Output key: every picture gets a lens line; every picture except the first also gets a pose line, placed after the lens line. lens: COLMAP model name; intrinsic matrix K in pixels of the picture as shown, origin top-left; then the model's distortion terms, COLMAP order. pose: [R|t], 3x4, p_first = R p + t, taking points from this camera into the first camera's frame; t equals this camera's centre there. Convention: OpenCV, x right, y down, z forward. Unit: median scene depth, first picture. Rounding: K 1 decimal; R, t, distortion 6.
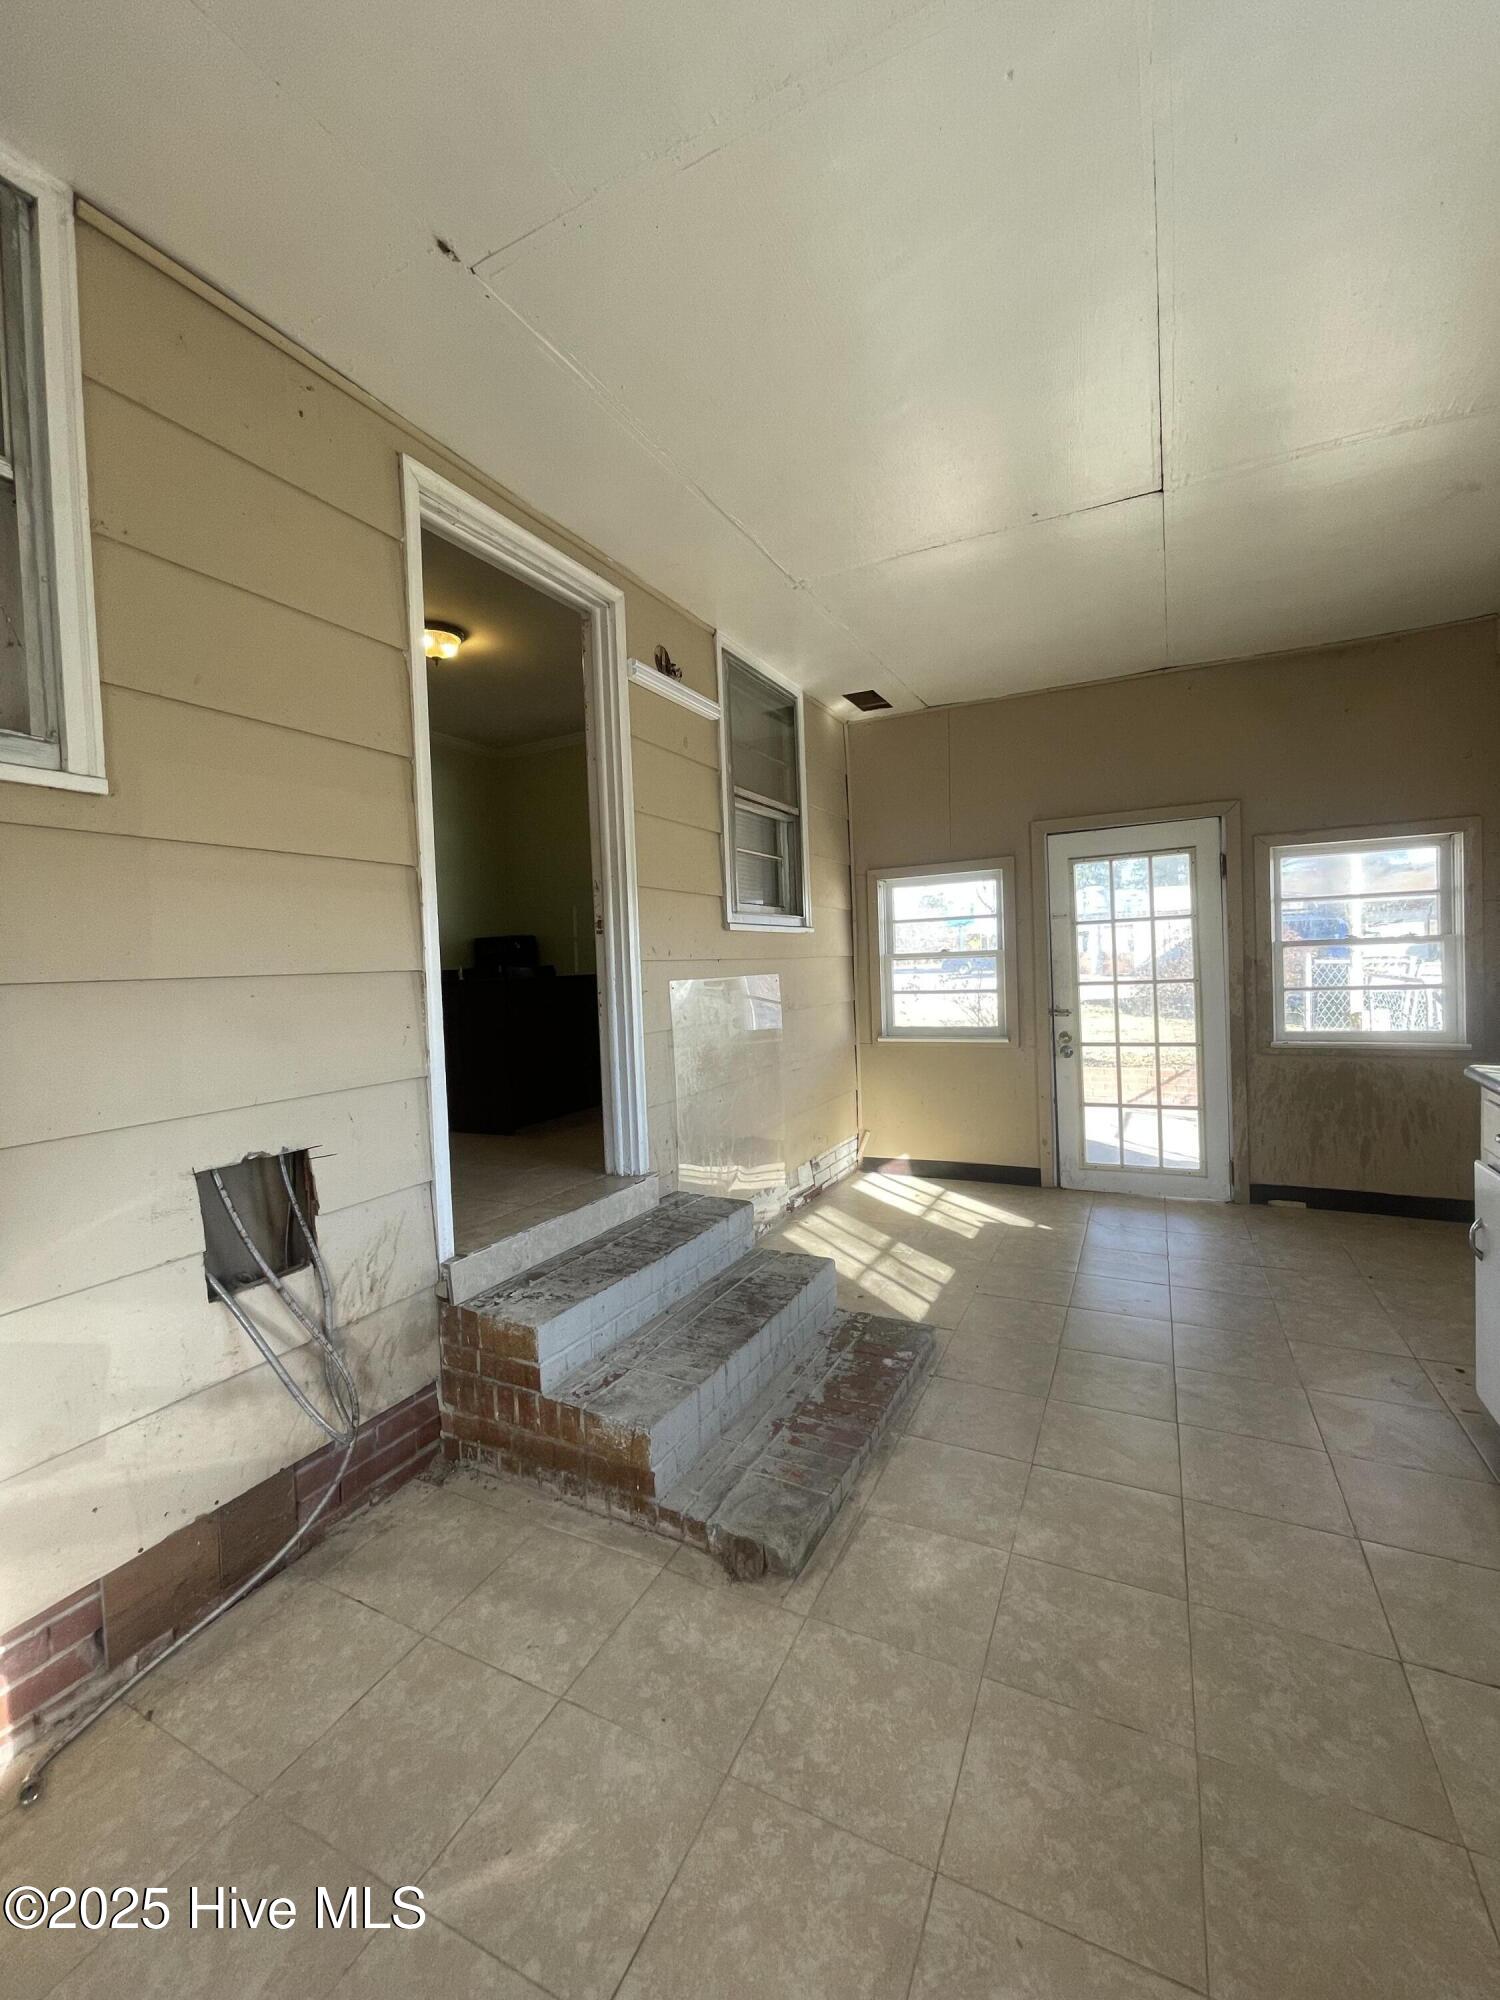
lens RADIAL K [[809.2, 0, 748.1], [0, 809.2, 992.4], [0, 0, 1]] dist [-0.001767, 0.000746]
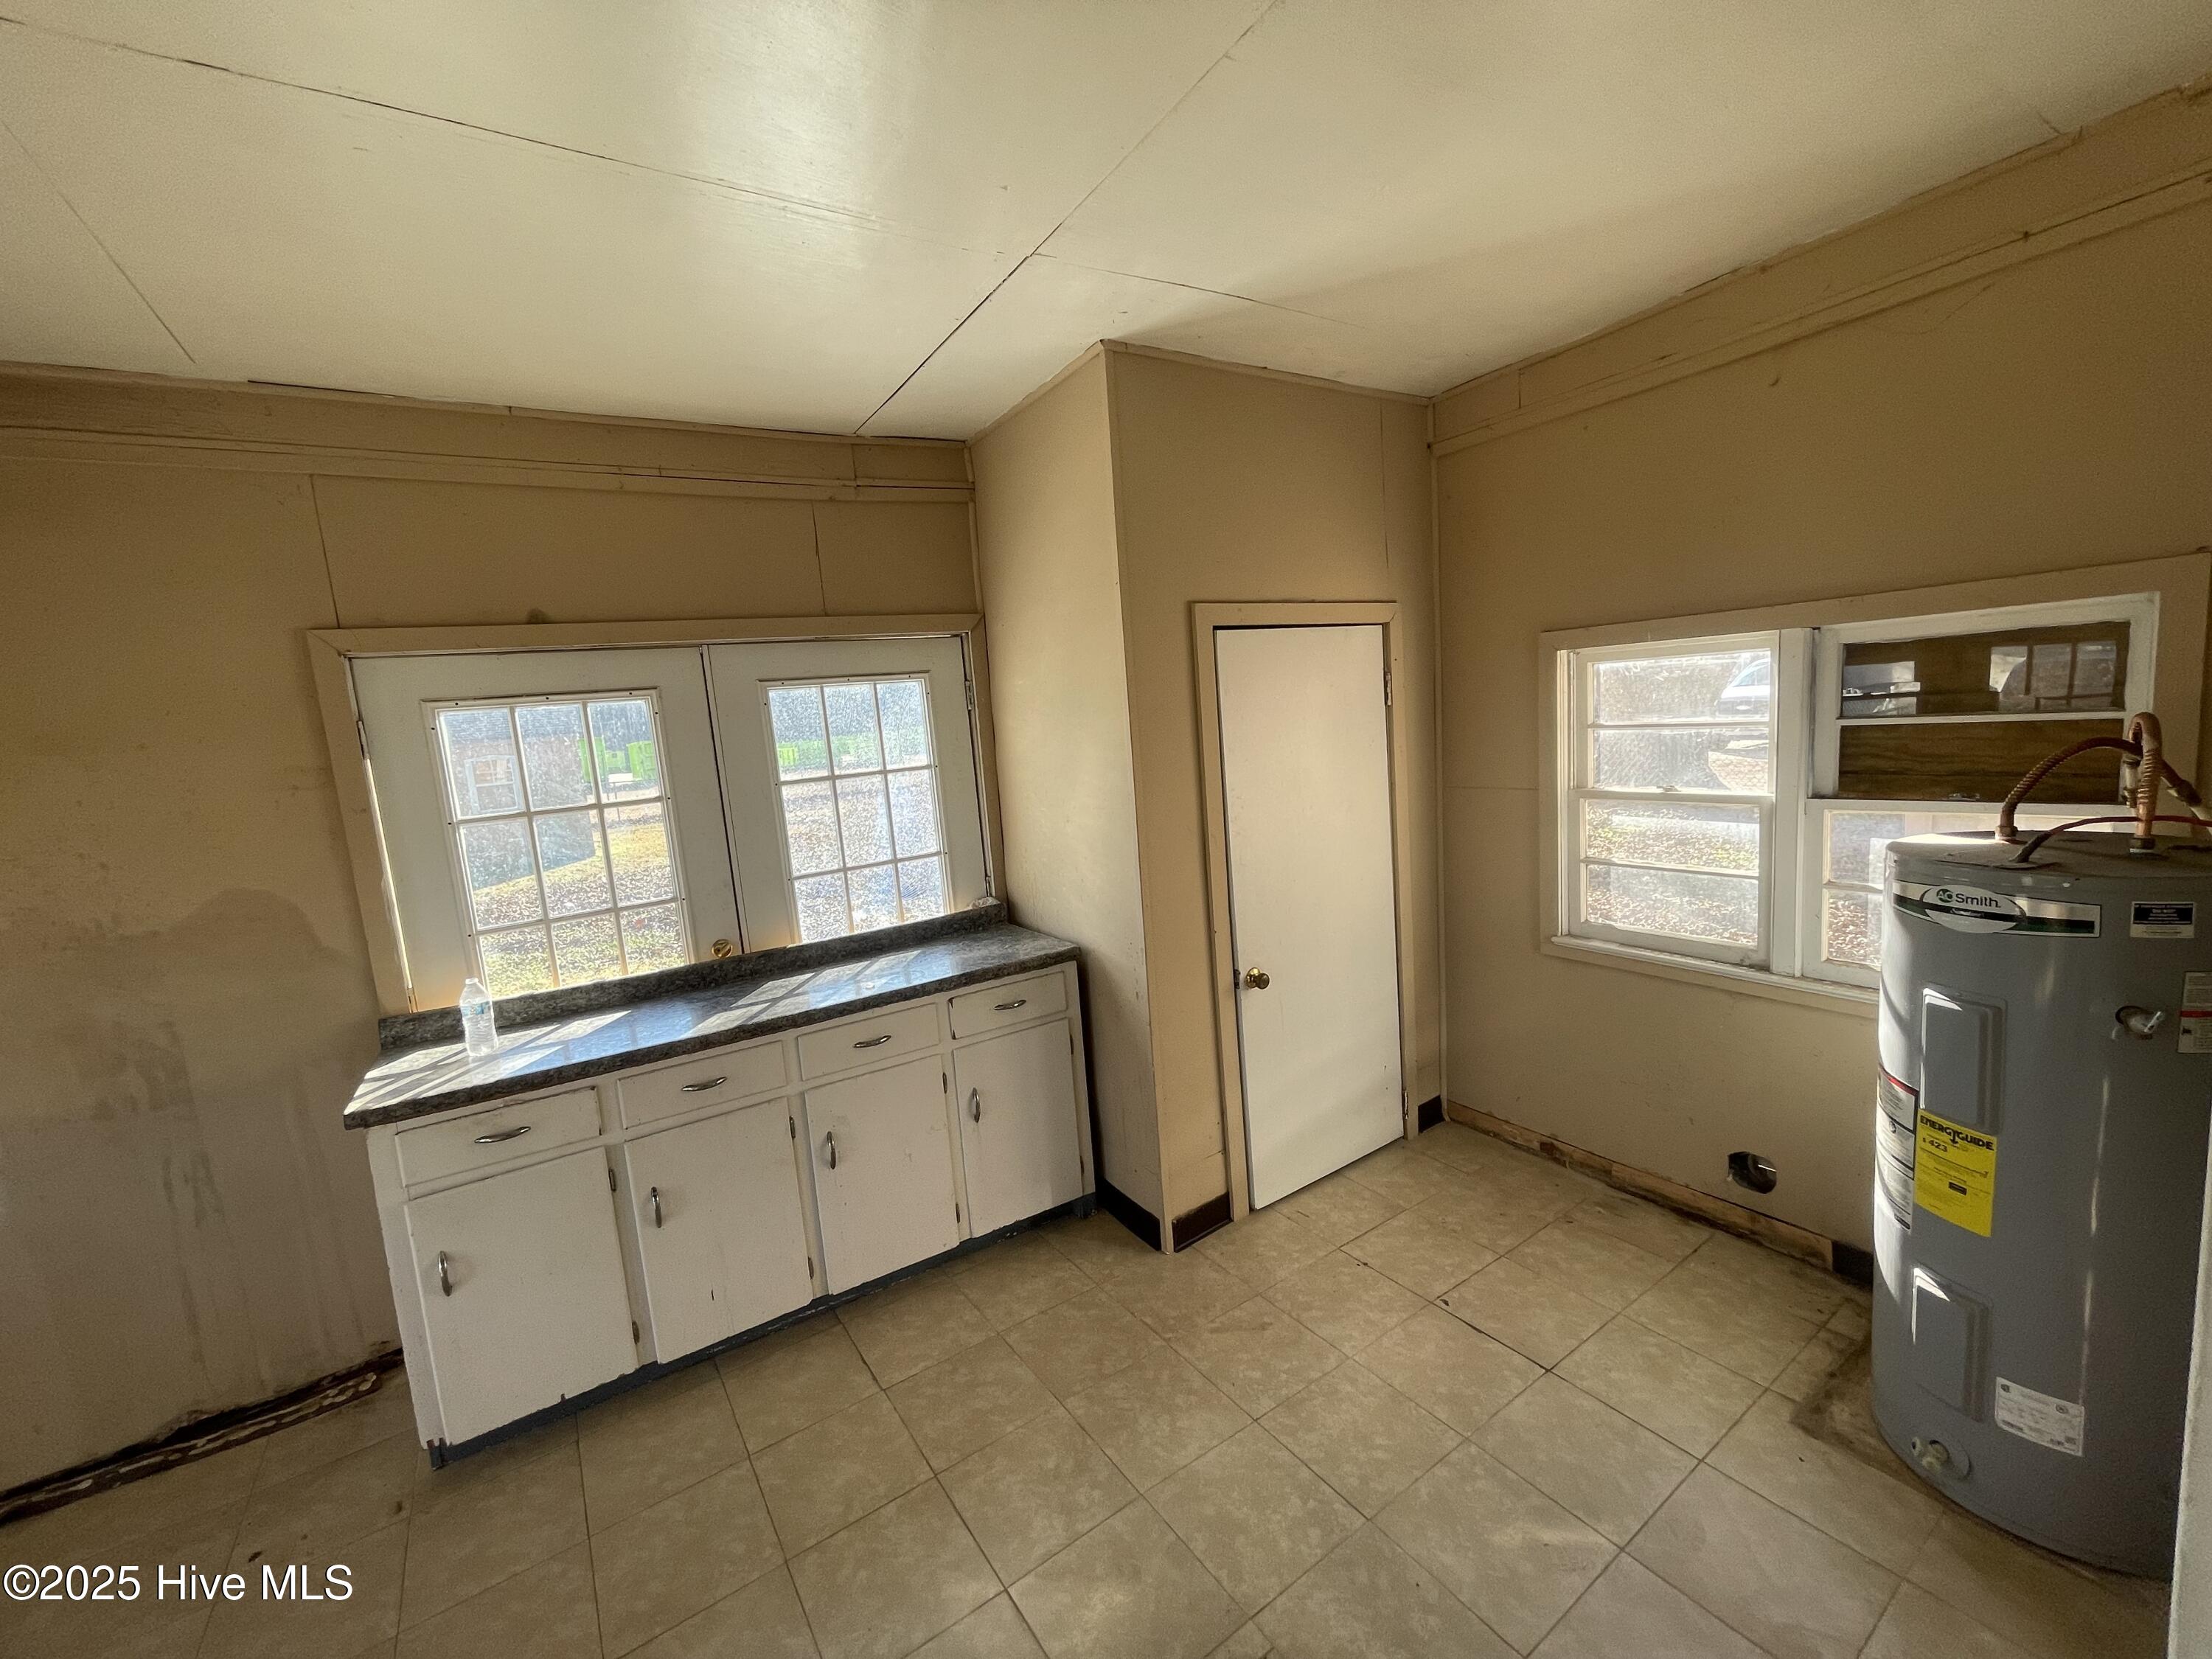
lens RADIAL K [[895.0, 0, 1084.6], [0, 895.0, 825.5], [0, 0, 1]] dist [-0.001767, 0.000746]
pose [[-0.859160, 0.046372, 0.509601, -0.234572], [0.130825, 0.982694, 0.131142, -0.212128], [-0.494701, 0.179340, -0.850358, 1.265226]]
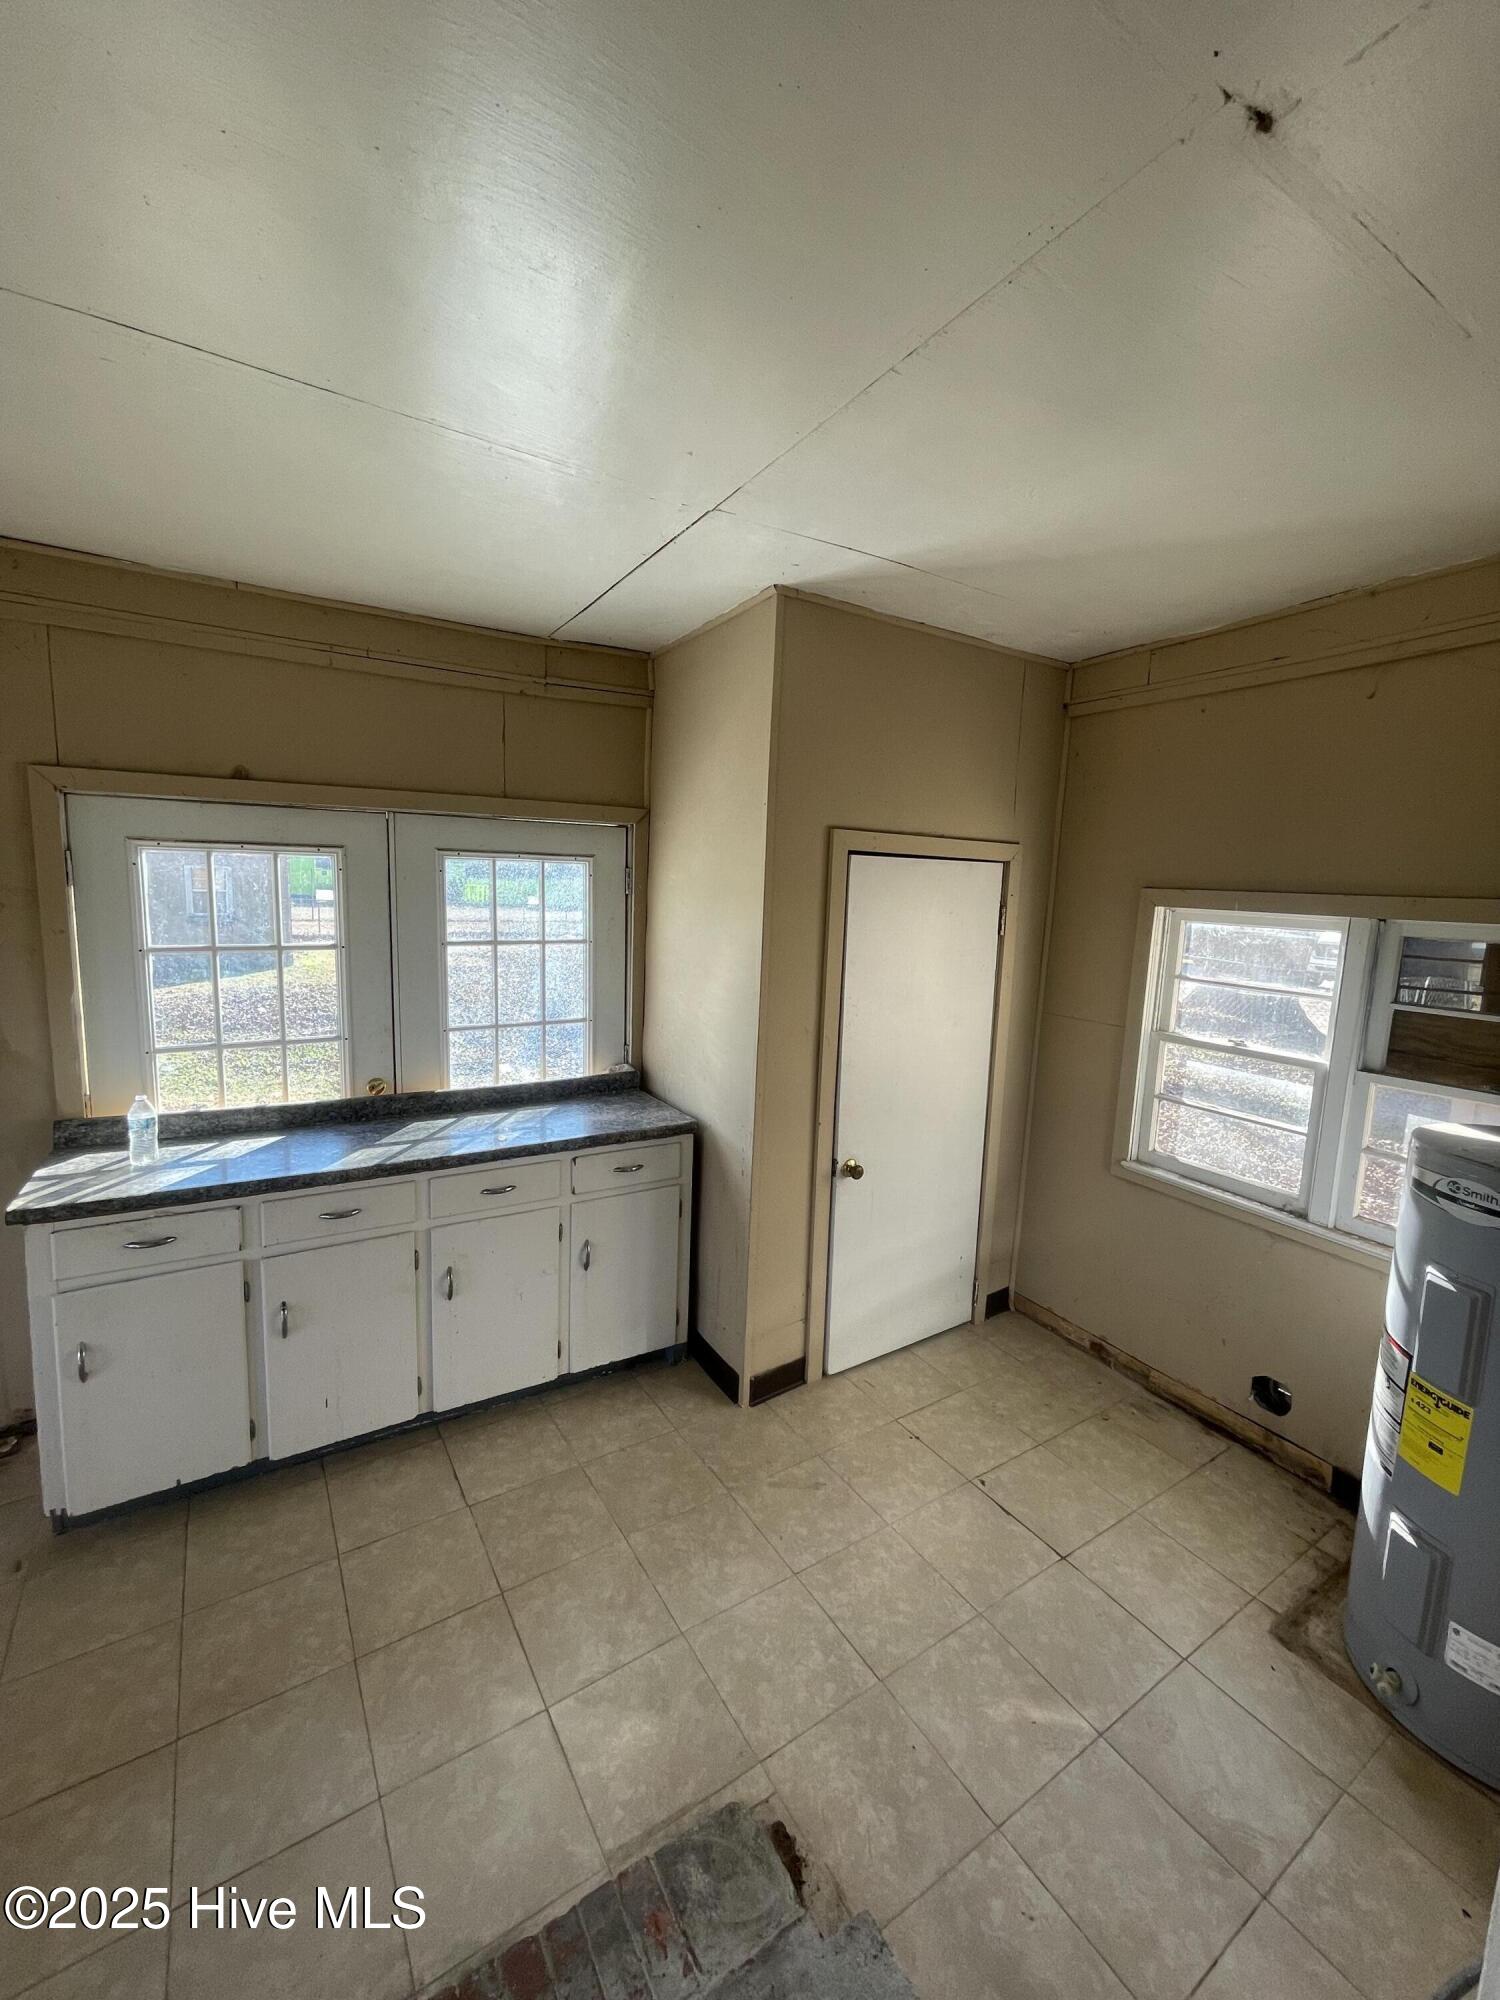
lens RADIAL K [[809.2, 0, 744.9], [0, 809.2, 986.0], [0, 0, 1]] dist [-0.001767, 0.000746]
pose [[-0.860946, -0.054476, 0.505771, -0.270134], [0.016492, 0.990738, 0.134784, -0.260077], [-0.508429, 0.124383, -0.852073, 1.239093]]
